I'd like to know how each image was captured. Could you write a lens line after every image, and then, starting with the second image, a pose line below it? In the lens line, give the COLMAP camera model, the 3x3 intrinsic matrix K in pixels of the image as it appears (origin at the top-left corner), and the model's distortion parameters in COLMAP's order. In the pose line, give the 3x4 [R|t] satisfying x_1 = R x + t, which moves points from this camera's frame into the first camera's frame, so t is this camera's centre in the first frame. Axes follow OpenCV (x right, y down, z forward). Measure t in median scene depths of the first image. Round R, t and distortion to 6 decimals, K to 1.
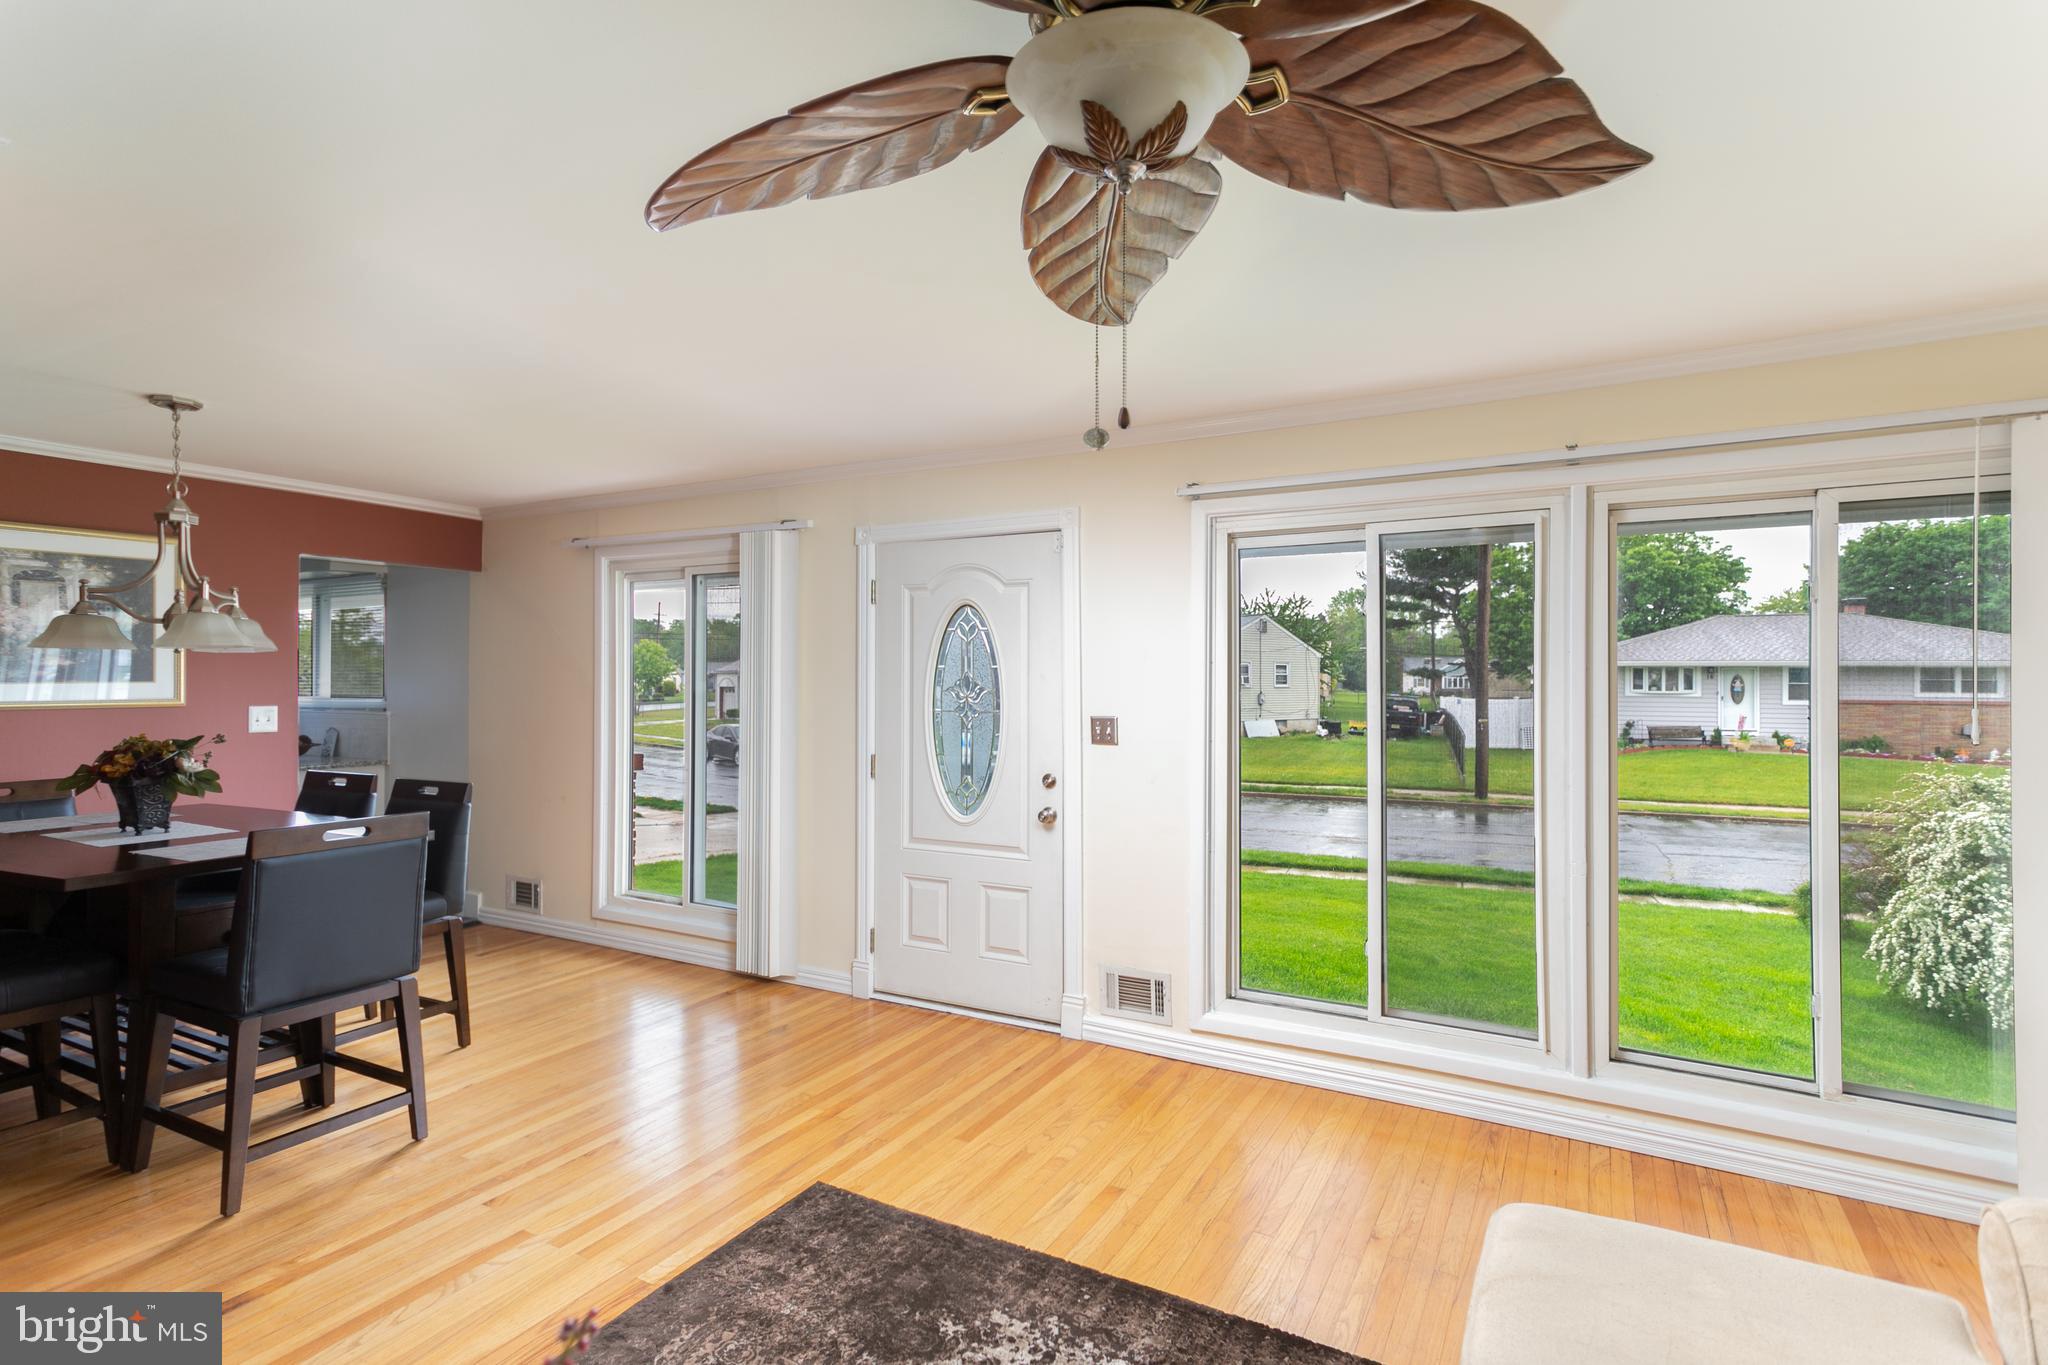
lens RADIAL K [[986.3, 0, 987.3], [0, 986.3, 675.2], [0, 0, 1]] dist [0.019899, -0.002329]
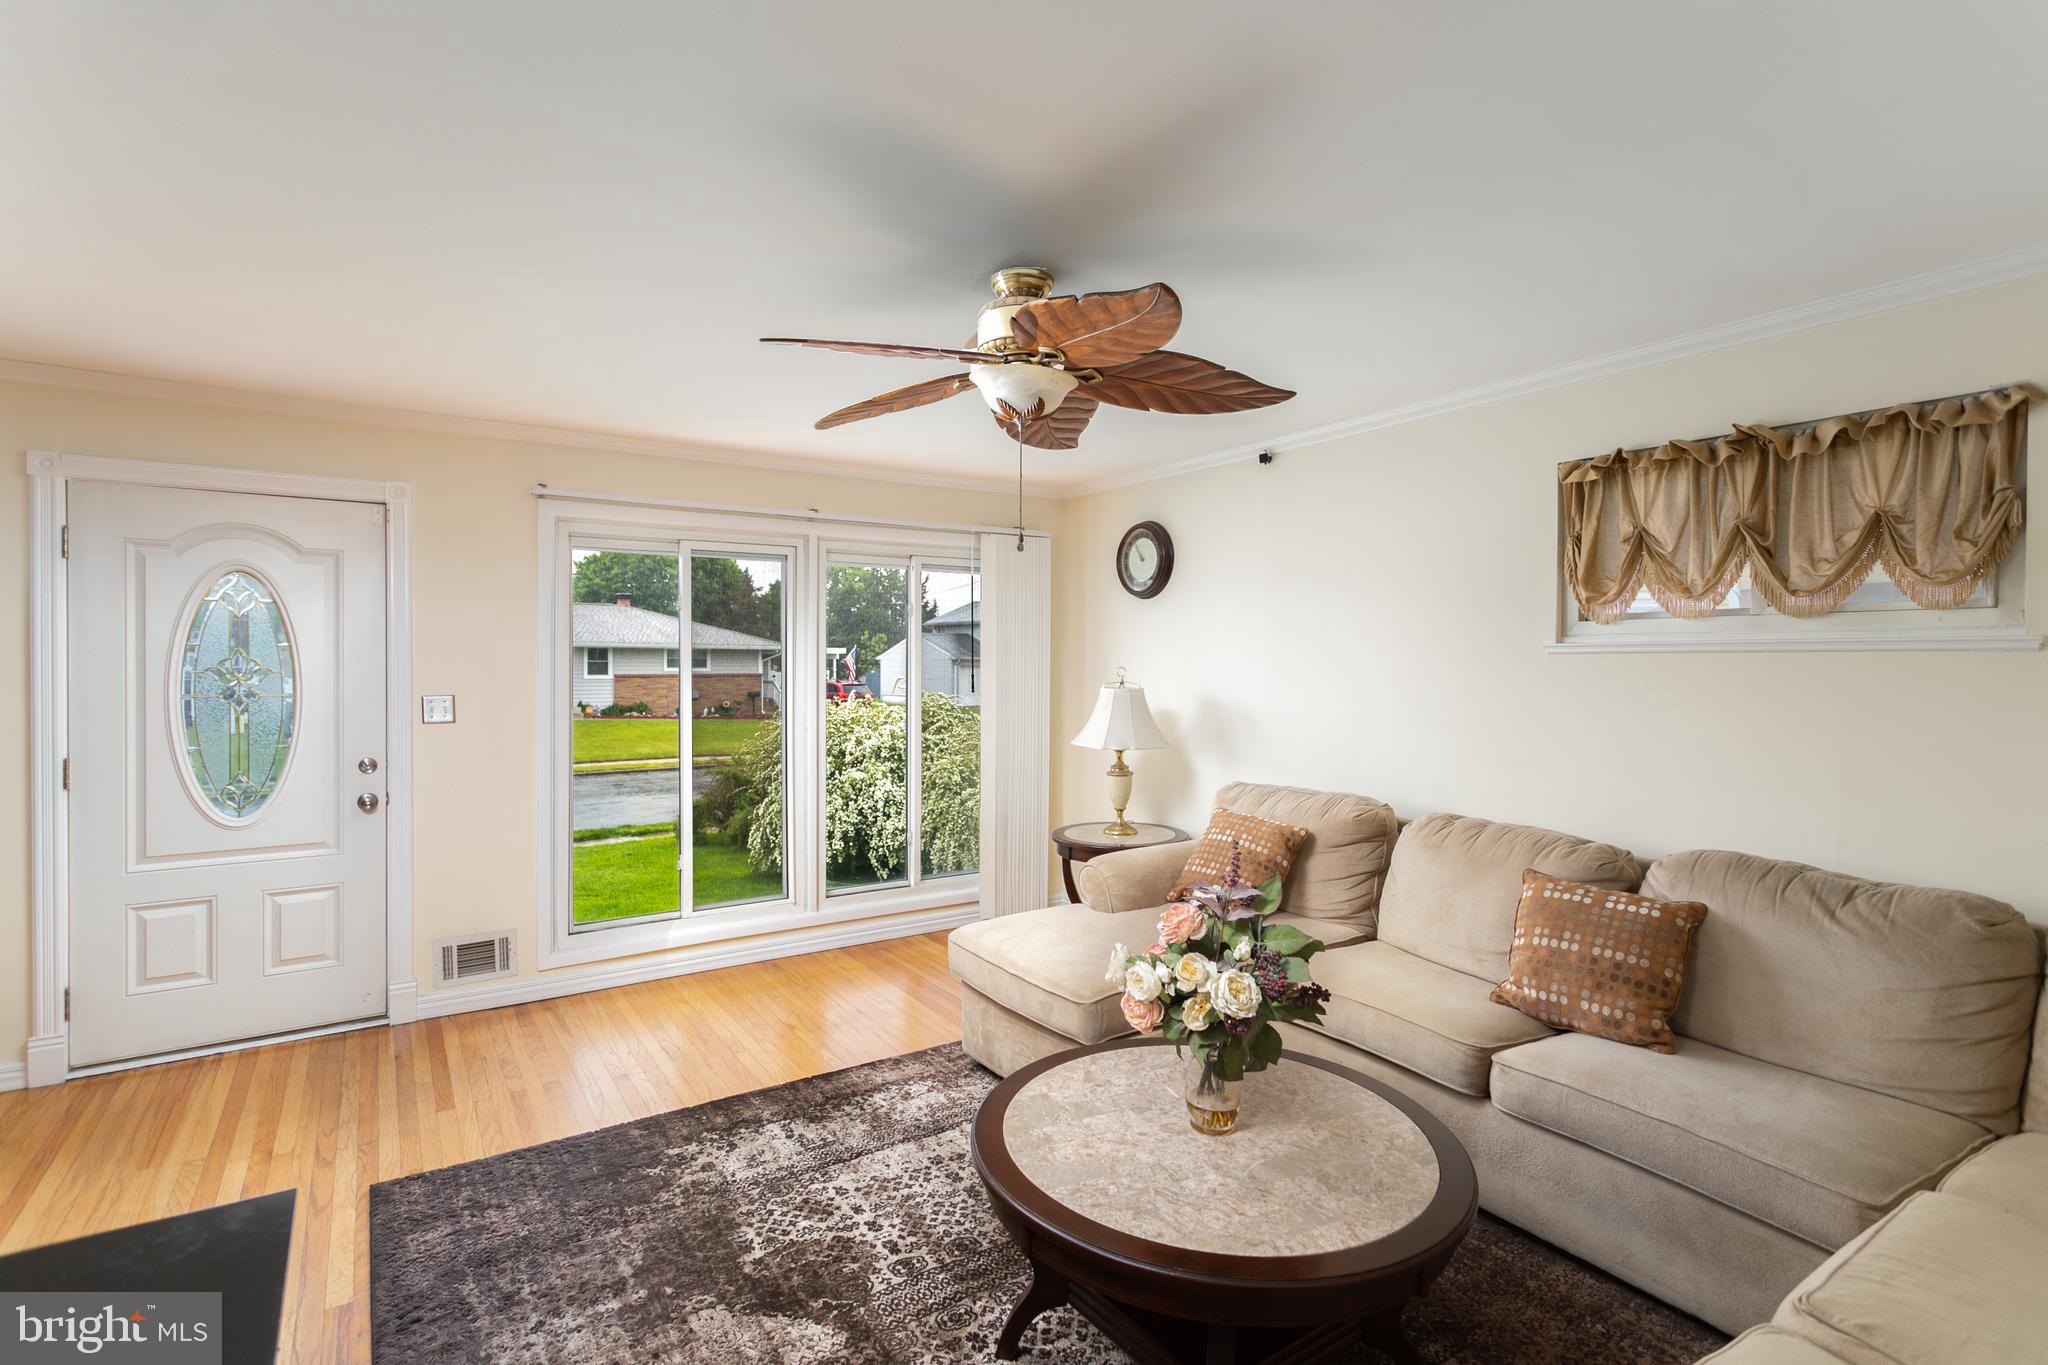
lens RADIAL K [[986.3, 0, 1009.9], [0, 986.3, 679.2], [0, 0, 1]] dist [0.019899, -0.002329]
pose [[0.453459, -0.016936, 0.891116, -0.566412], [-0.006671, 0.999727, 0.022395, -0.002431], [-0.891252, -0.016100, 0.453222, 0.017218]]
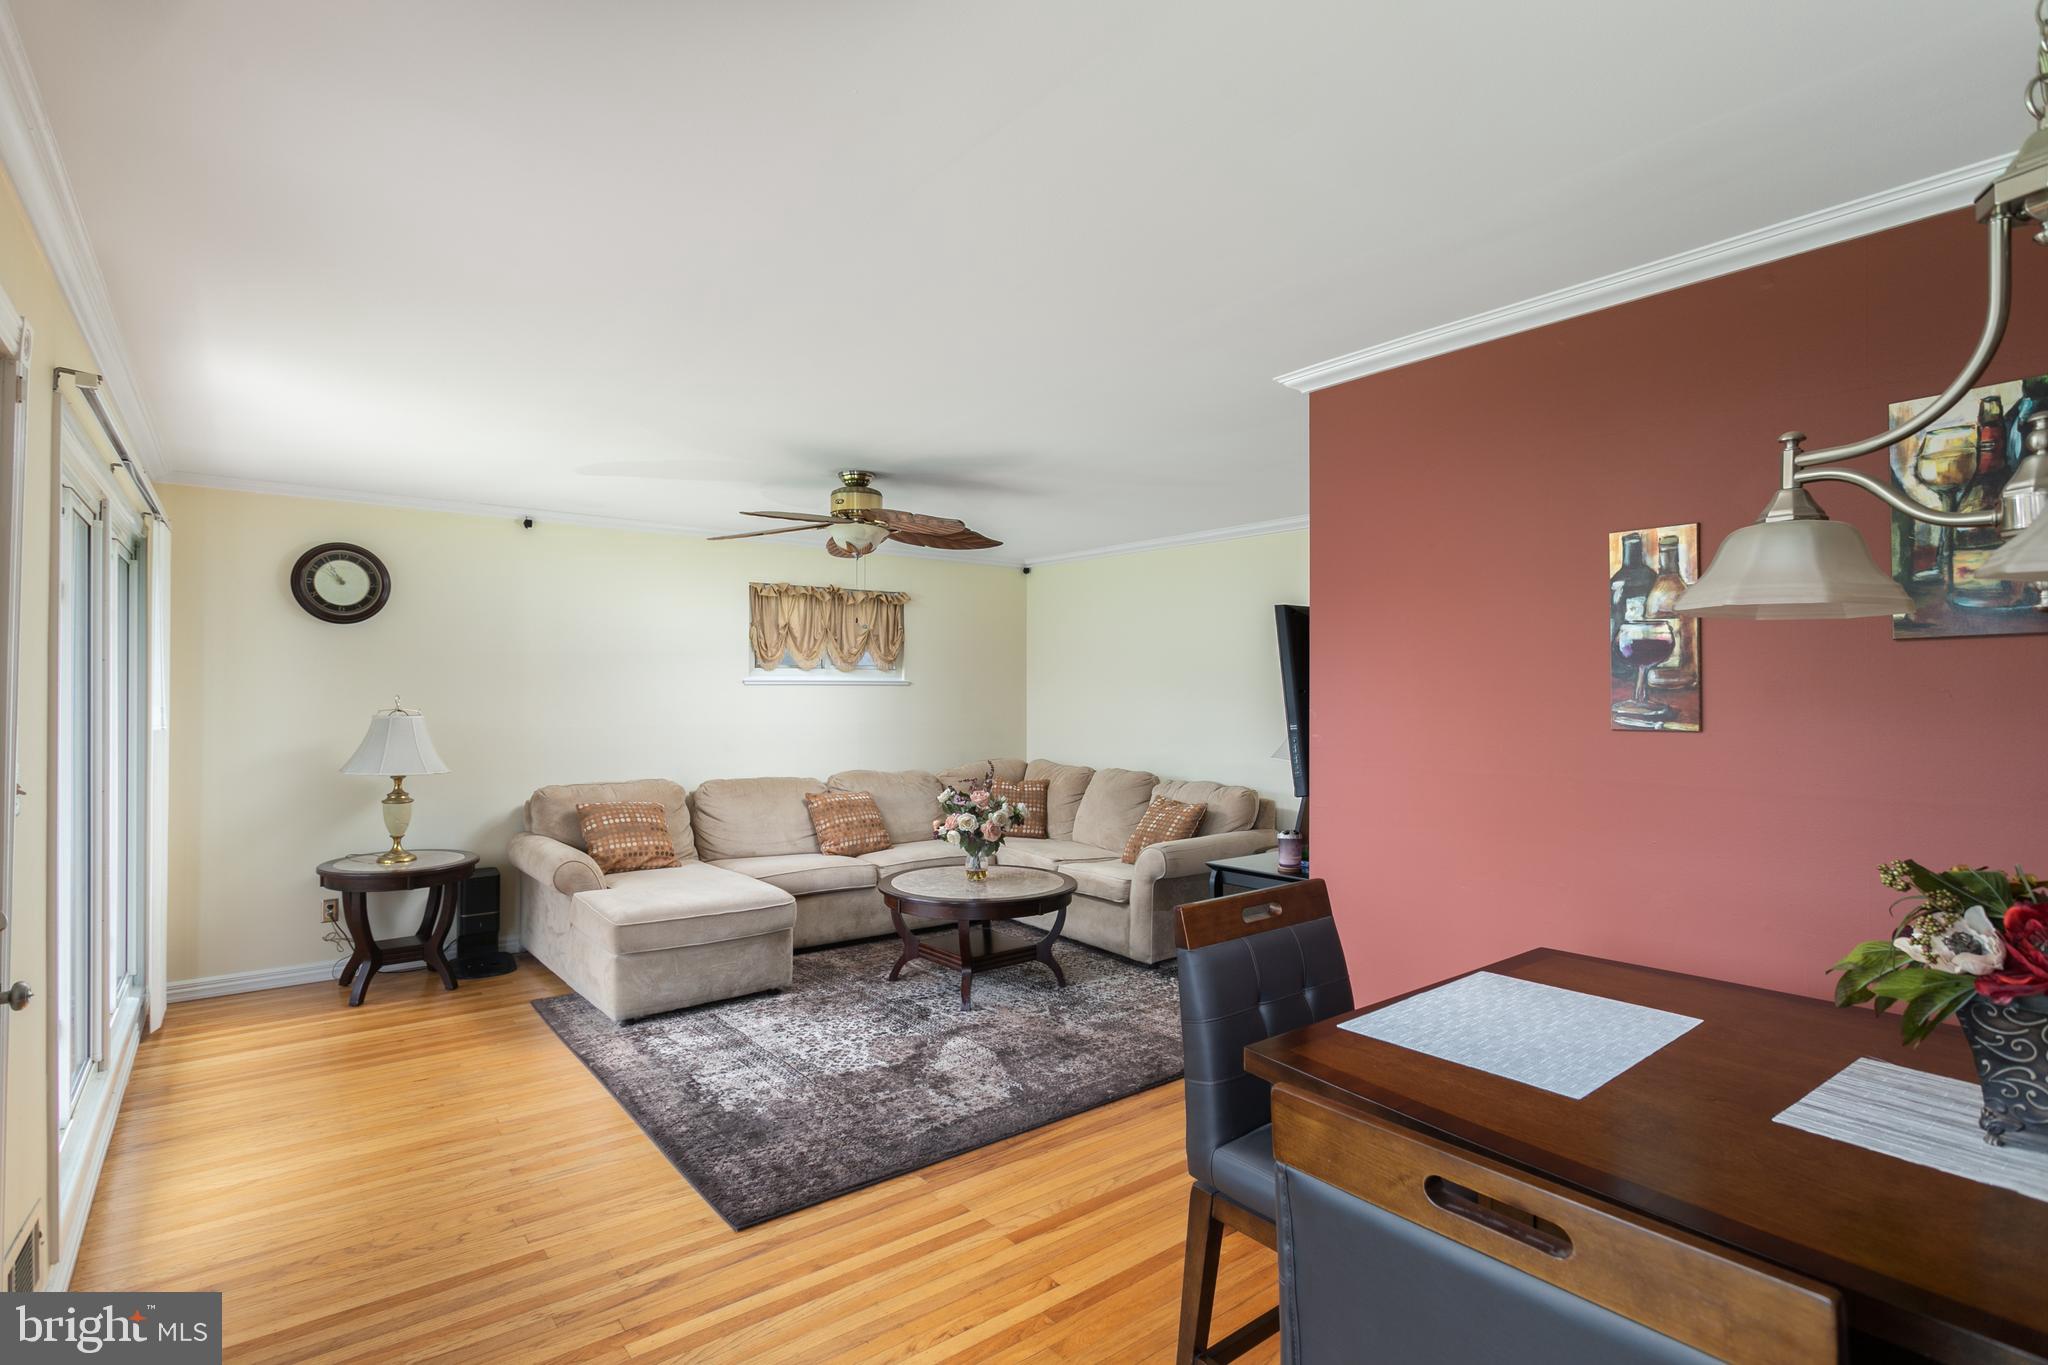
lens RADIAL K [[986.3, 0, 1020.8], [0, 986.3, 678.4], [0, 0, 1]] dist [0.019899, -0.002329]
pose [[-0.924723, -0.001022, 0.380640, -0.595067], [-0.006813, 0.999881, -0.013868, 0.001472], [-0.380580, -0.015417, -0.924619, 1.357305]]
